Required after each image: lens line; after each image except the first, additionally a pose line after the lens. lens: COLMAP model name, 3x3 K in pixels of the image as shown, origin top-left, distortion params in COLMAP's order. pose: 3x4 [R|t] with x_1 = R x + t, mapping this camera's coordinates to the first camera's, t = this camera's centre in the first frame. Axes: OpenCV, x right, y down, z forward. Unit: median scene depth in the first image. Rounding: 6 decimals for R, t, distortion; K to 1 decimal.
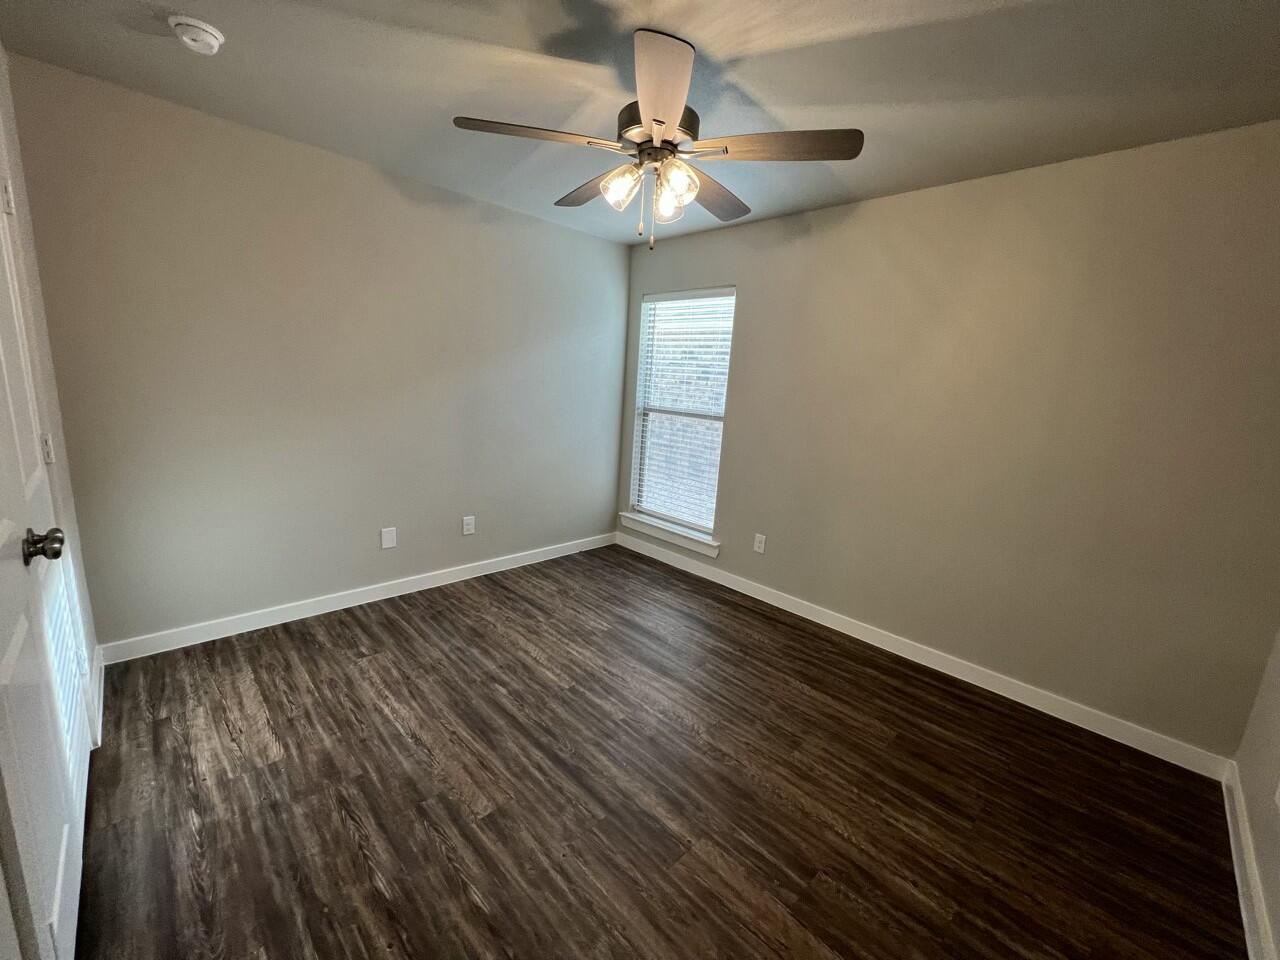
lens RADIAL K [[511.5, 0, 636.6], [0, 511.5, 478.4], [0, 0, 1]] dist [0.000135, -0.000682]
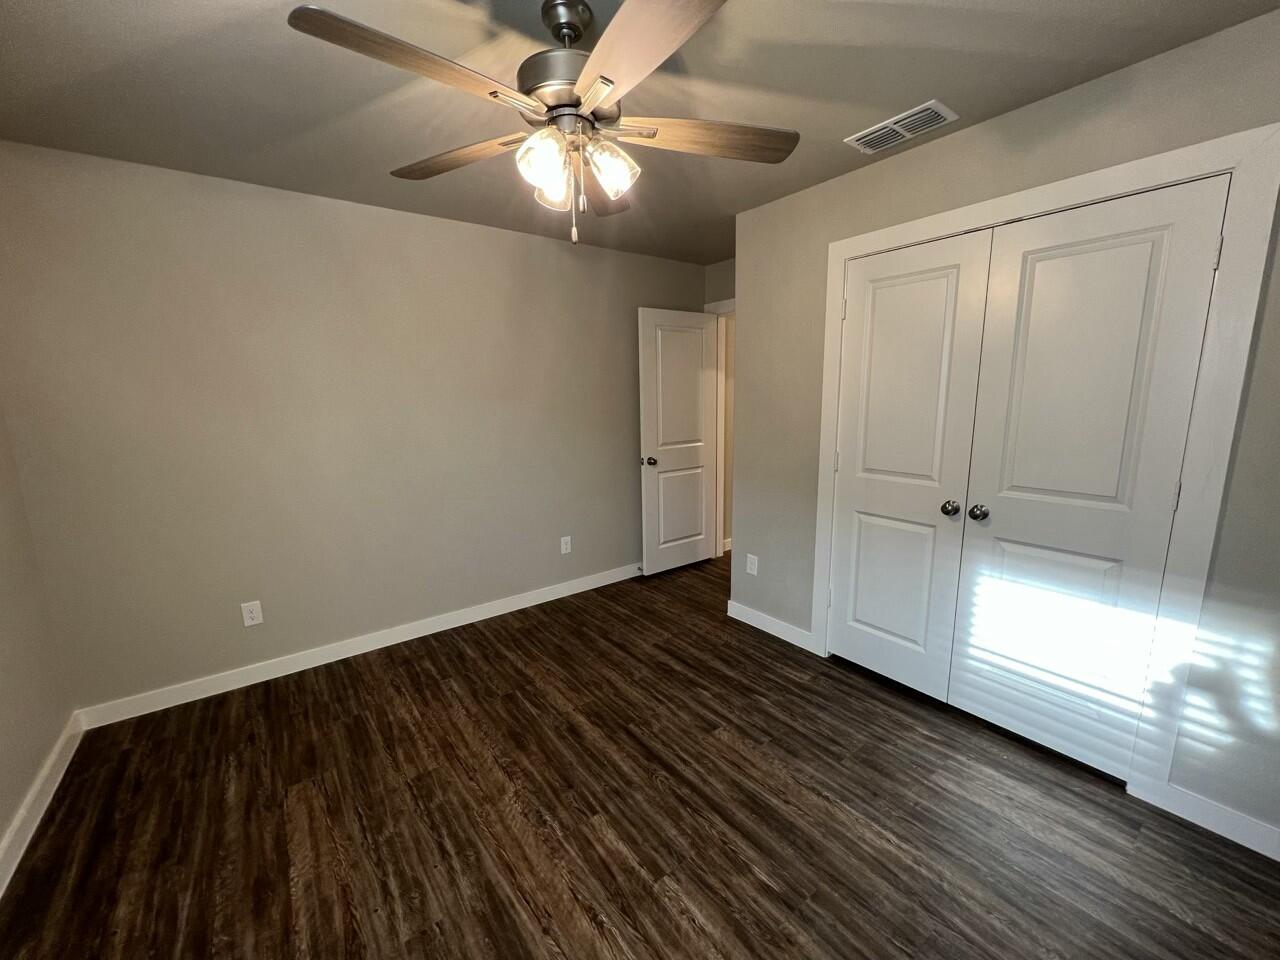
lens RADIAL K [[512.0, 0, 636.2], [0, 512.0, 476.6], [0, 0, 1]] dist [-0.001323, 0.000259]
pose [[-0.989565, -0.064675, 0.128755, -0.184739], [-0.015429, 0.936026, 0.351592, -0.370612], [-0.143257, 0.345936, -0.927257, 1.771109]]
